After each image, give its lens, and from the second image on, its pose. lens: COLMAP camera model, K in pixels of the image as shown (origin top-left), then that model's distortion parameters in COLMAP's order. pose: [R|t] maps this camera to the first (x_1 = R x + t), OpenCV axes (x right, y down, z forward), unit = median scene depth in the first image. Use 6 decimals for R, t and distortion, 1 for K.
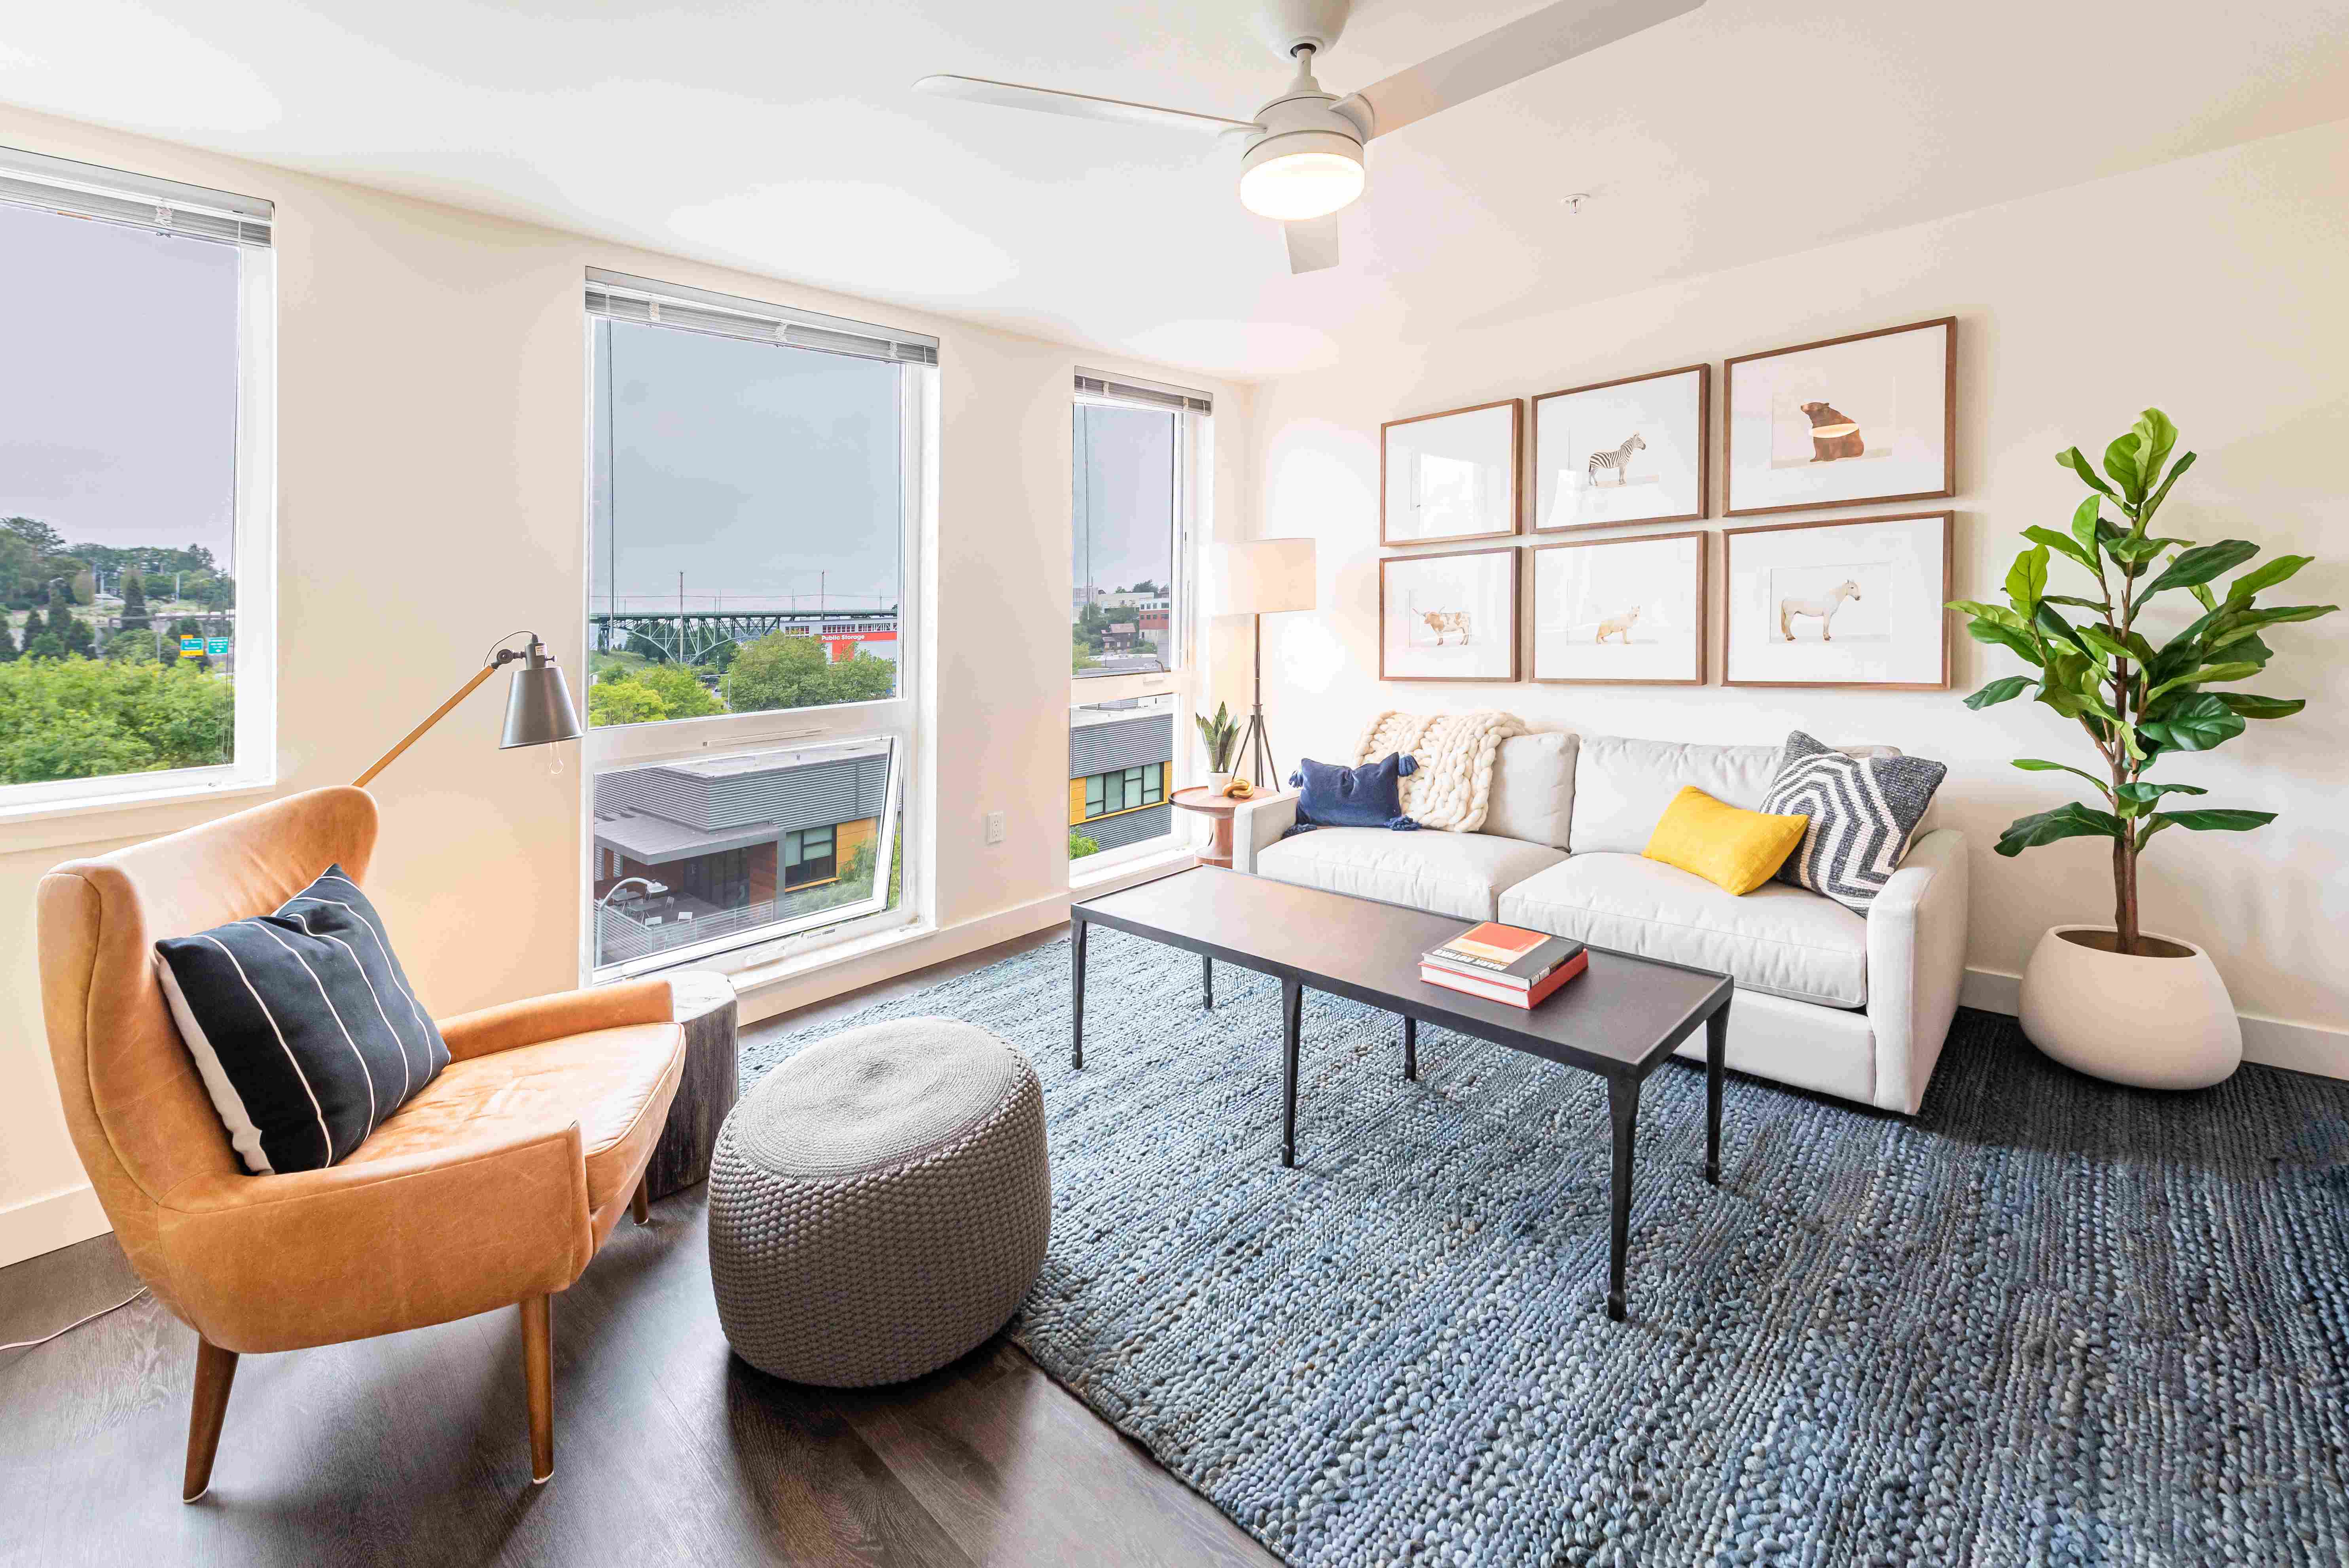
lens RADIAL K [[1001.0, 0, 1118.2], [0, 1001.0, 744.1], [0, 0, 1]] dist [0.016780, -0.000293]
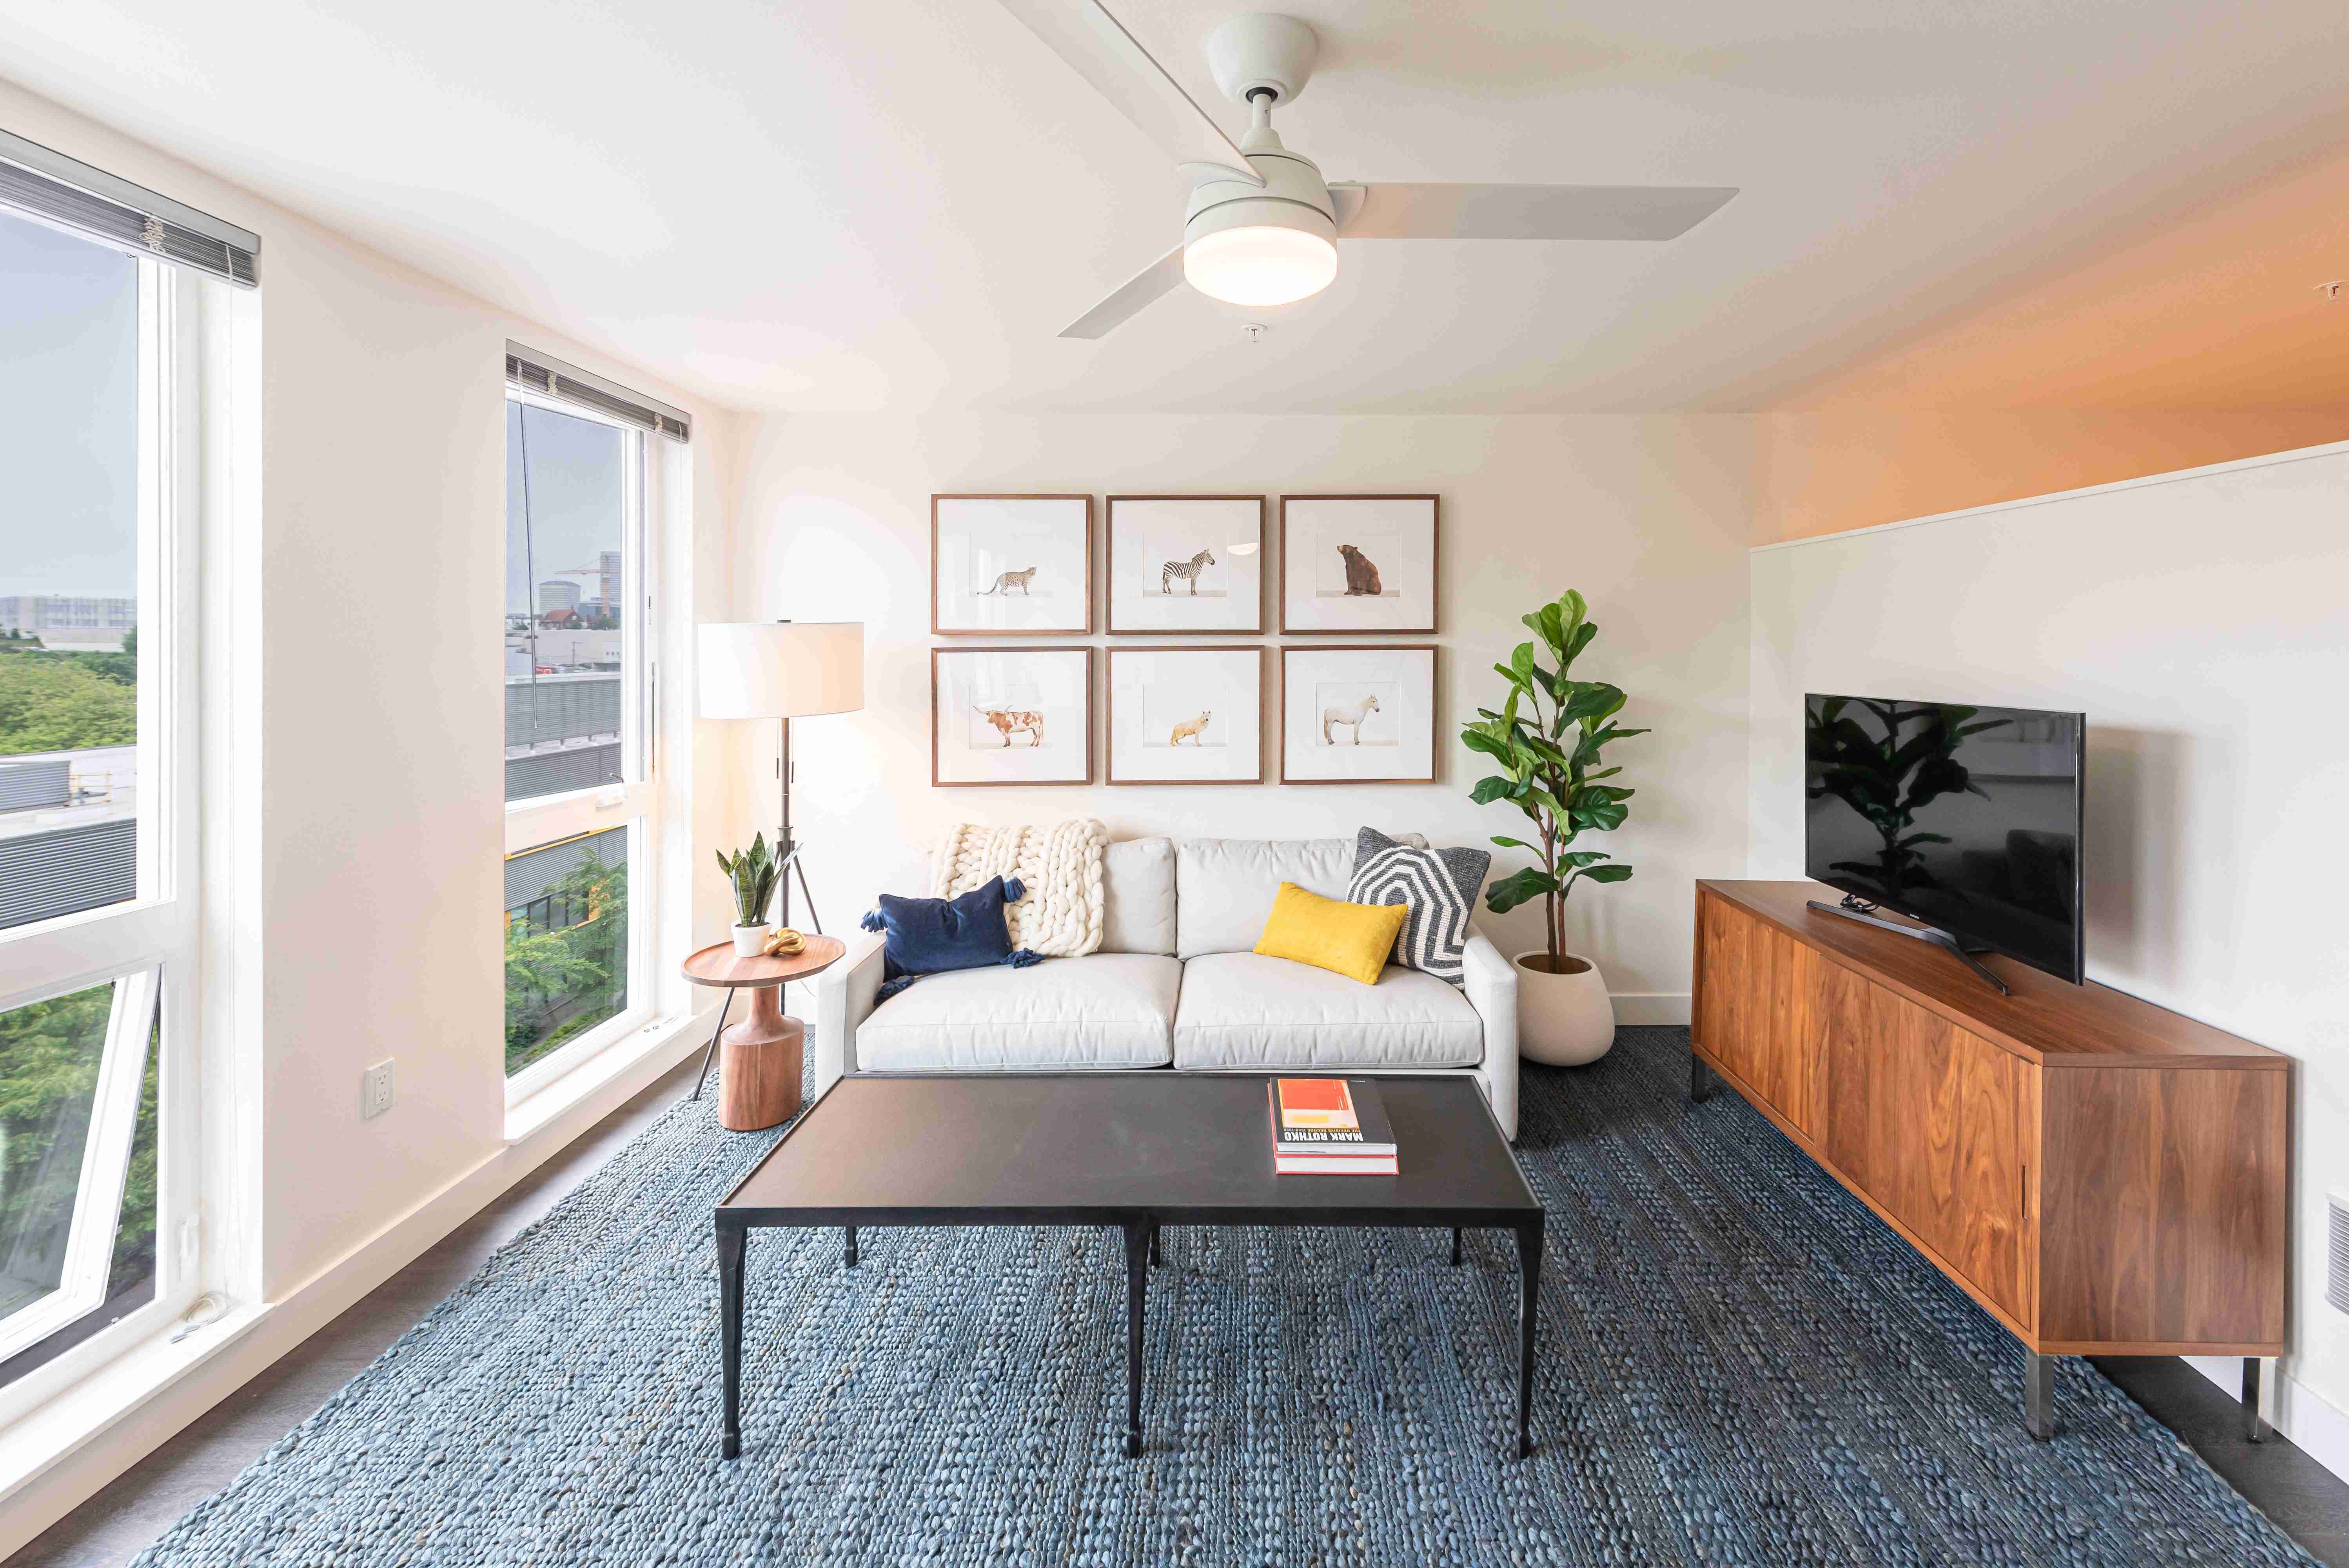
lens RADIAL K [[1001.0, 0, 1118.2], [0, 1001.0, 744.1], [0, 0, 1]] dist [0.016780, -0.000293]
pose [[0.695119, -0.055351, 0.716761, -0.297479], [0.067034, 0.997678, 0.012035, -0.120799], [-0.715763, 0.039681, 0.697215, 0.337415]]
